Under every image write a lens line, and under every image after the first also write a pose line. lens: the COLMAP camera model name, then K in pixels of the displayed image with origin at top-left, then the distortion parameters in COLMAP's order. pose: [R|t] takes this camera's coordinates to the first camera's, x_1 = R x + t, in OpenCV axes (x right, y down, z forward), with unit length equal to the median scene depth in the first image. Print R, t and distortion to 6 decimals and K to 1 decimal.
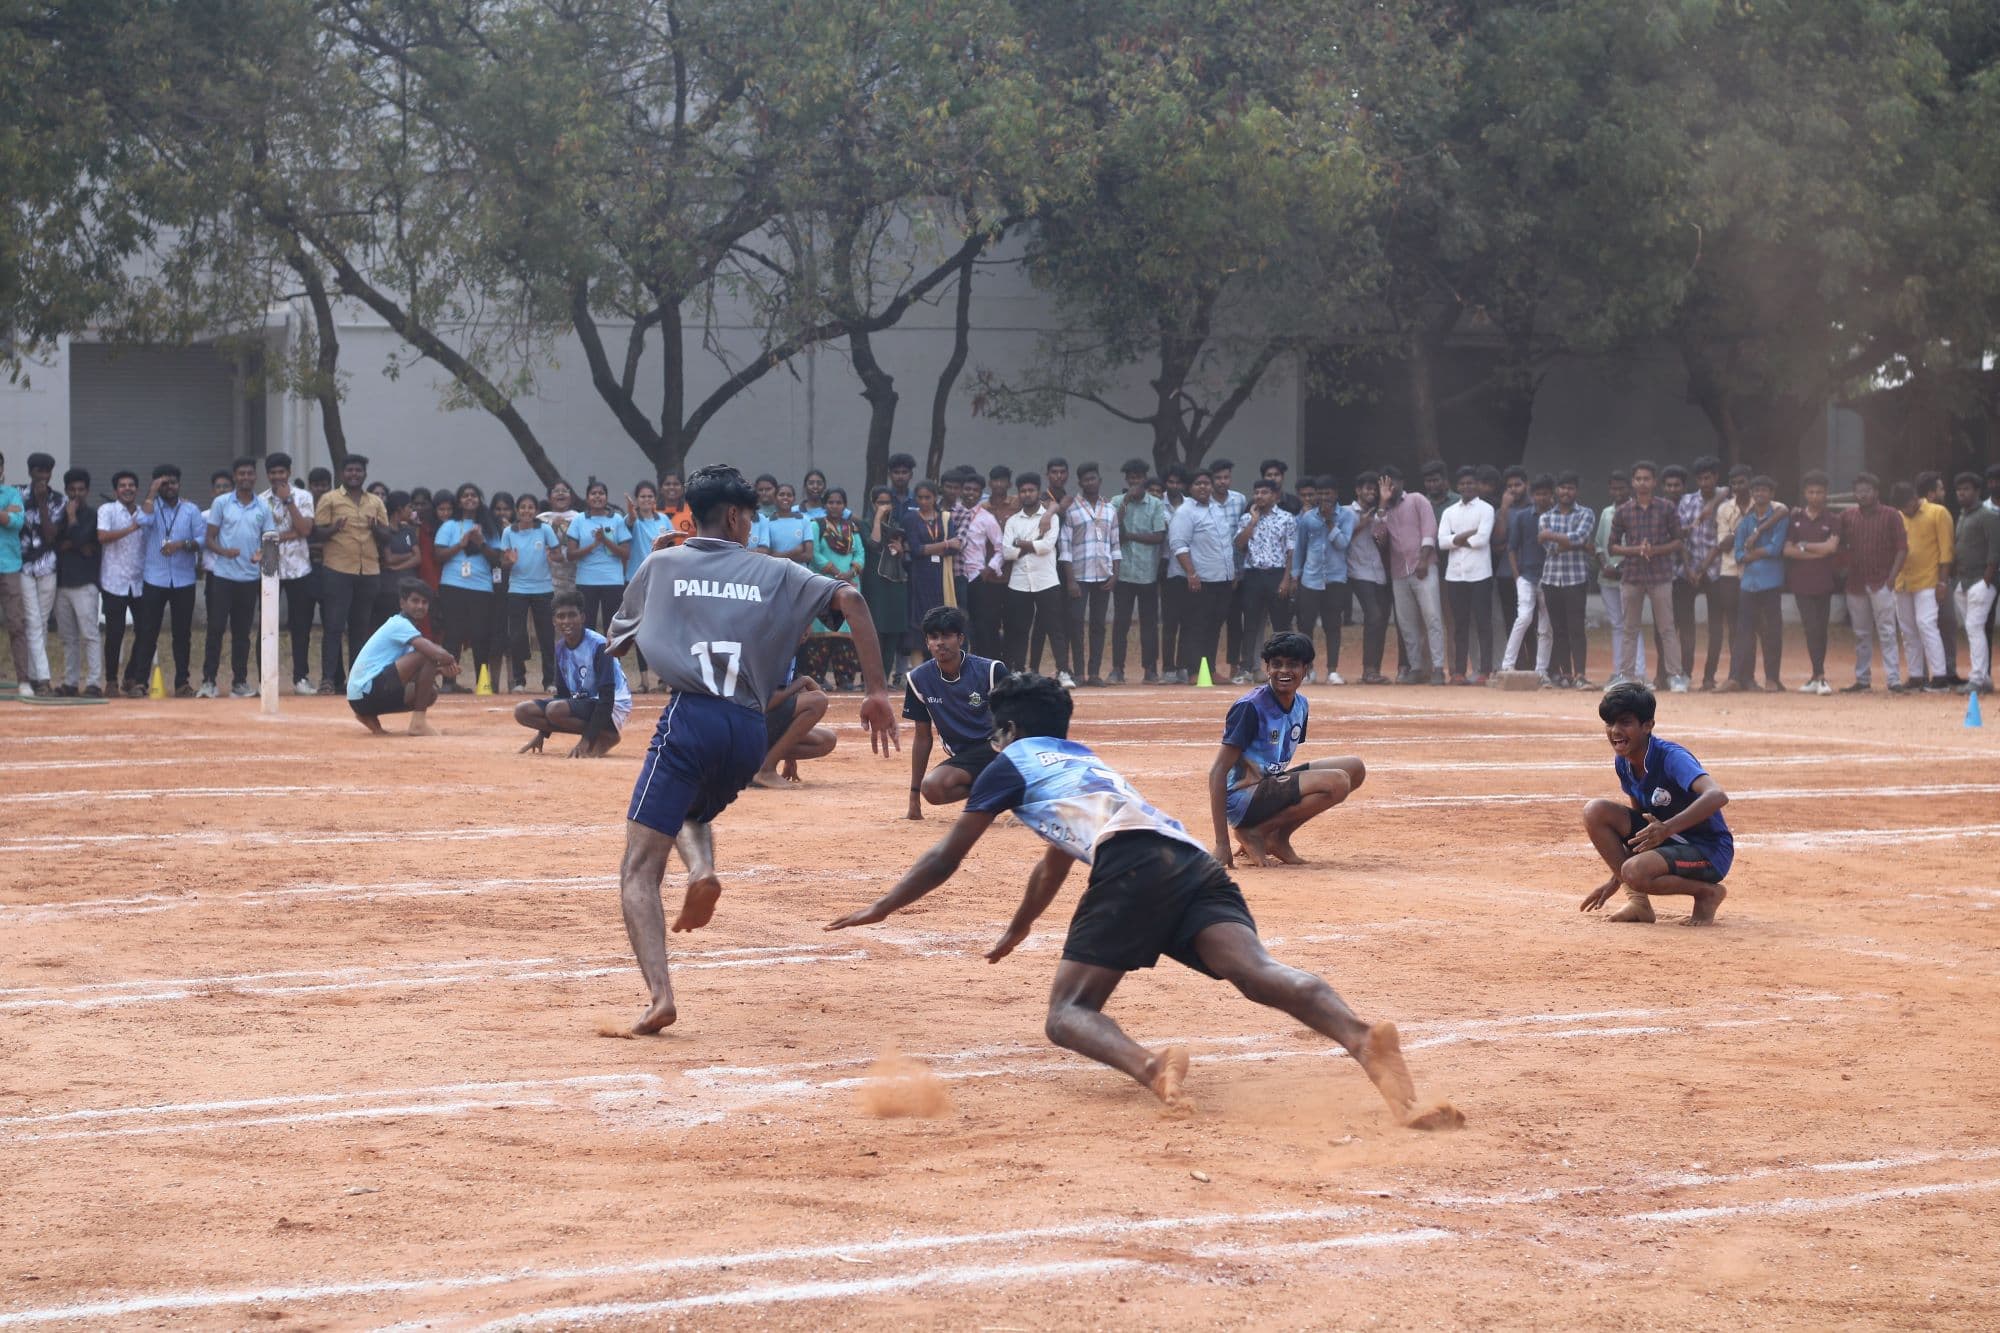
lens RADIAL K [[4365.0, 0, 1000.0], [0, 4365.0, 666.5], [0, 0, 1]] dist [-0.097302, -0.133882]
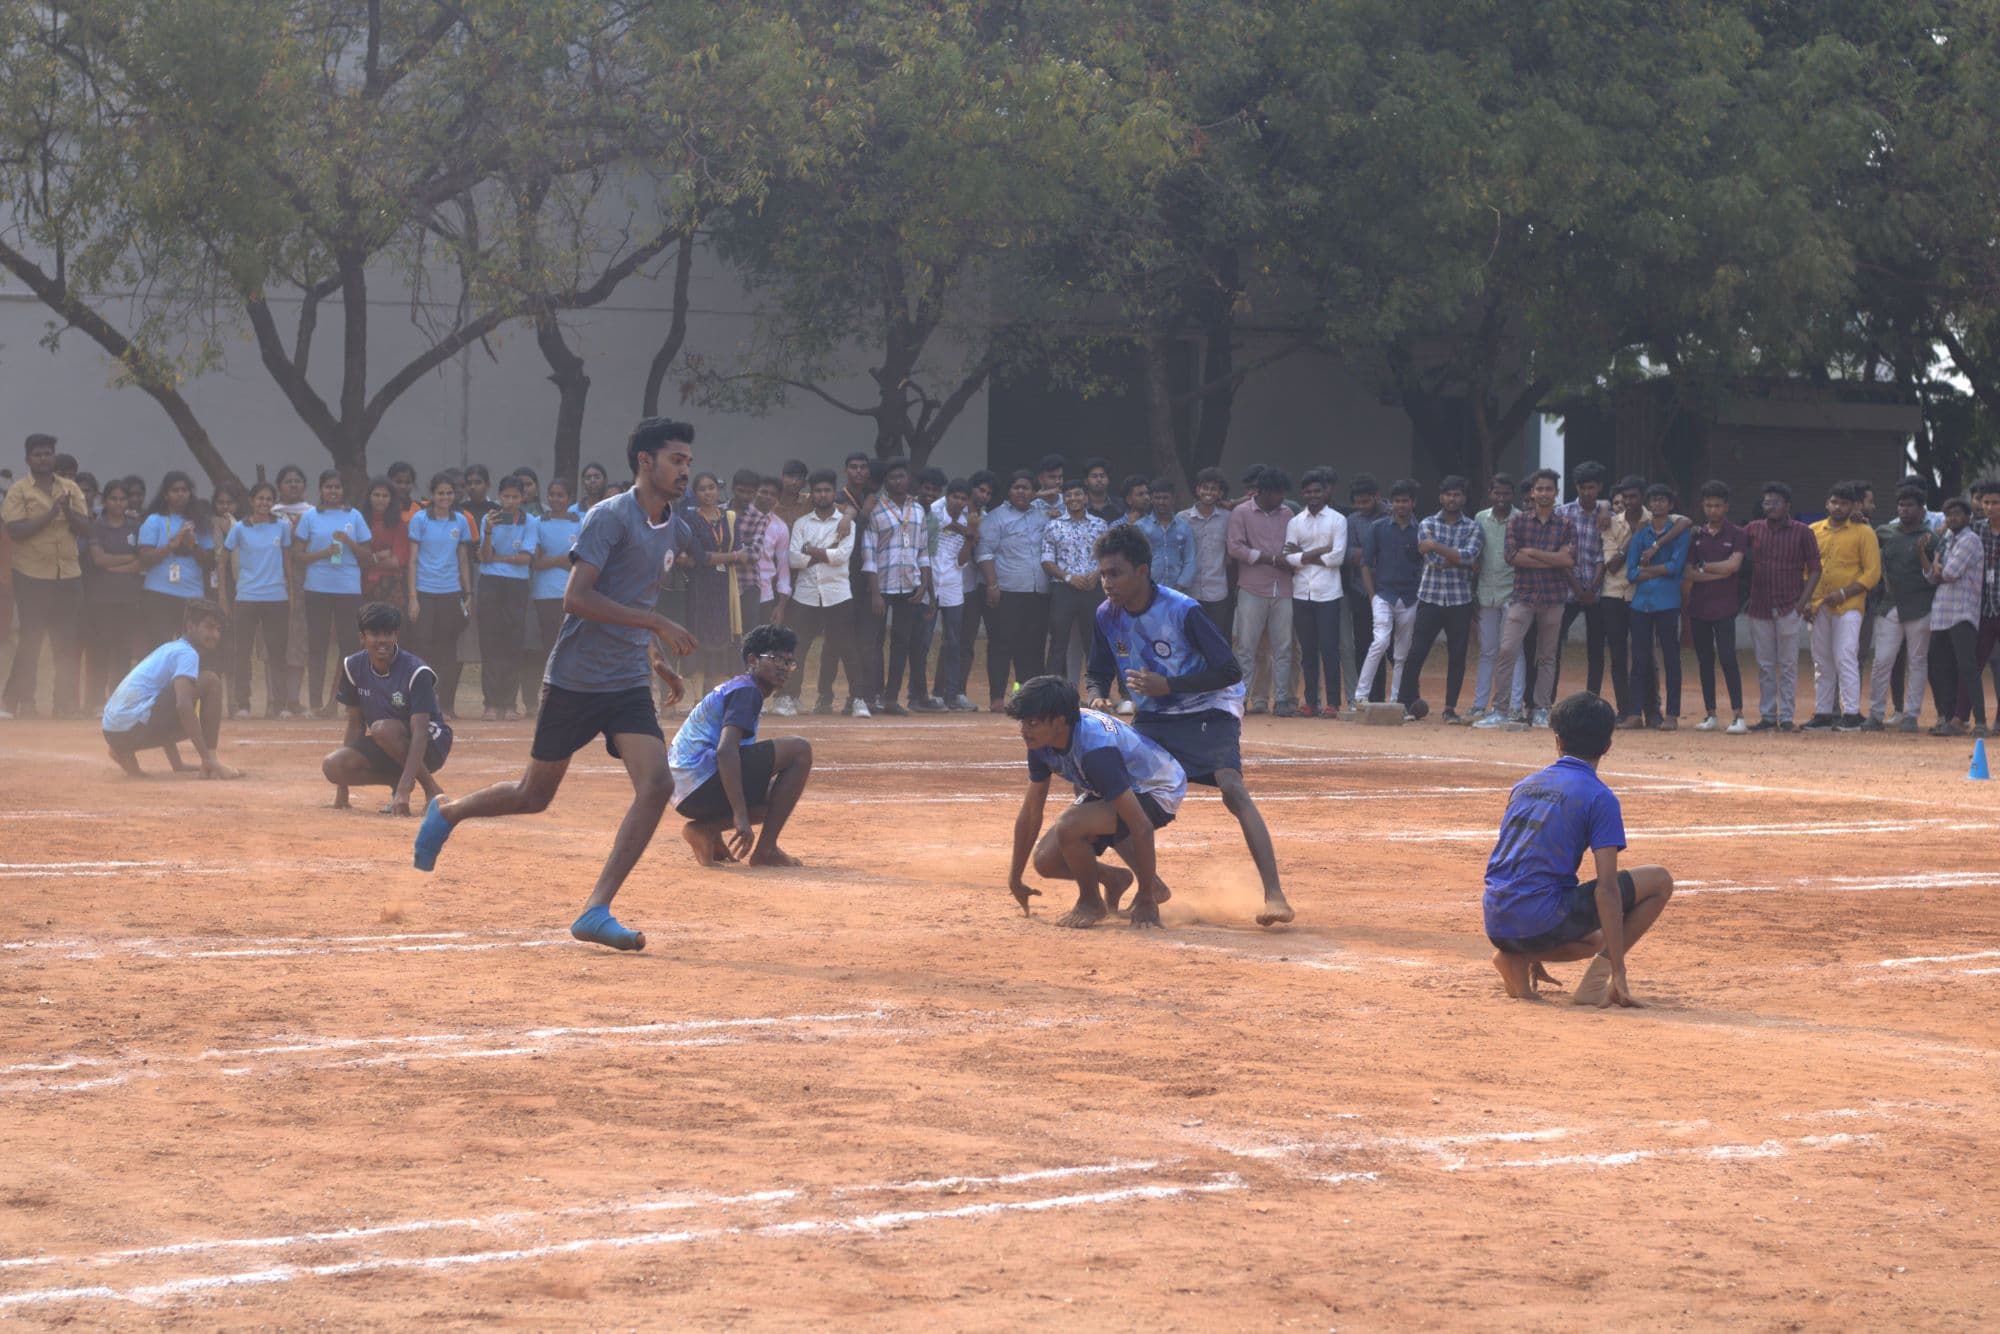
lens RADIAL K [[4365.0, 0, 1000.0], [0, 4365.0, 667.0], [0, 0, 1]] dist [-0.097302, -0.133882]
pose [[0.993230, 0.010598, 0.115681, -0.058650], [-0.010711, 0.999943, 0.000355, -0.005575], [-0.115670, -0.001592, 0.993286, 0.129988]]
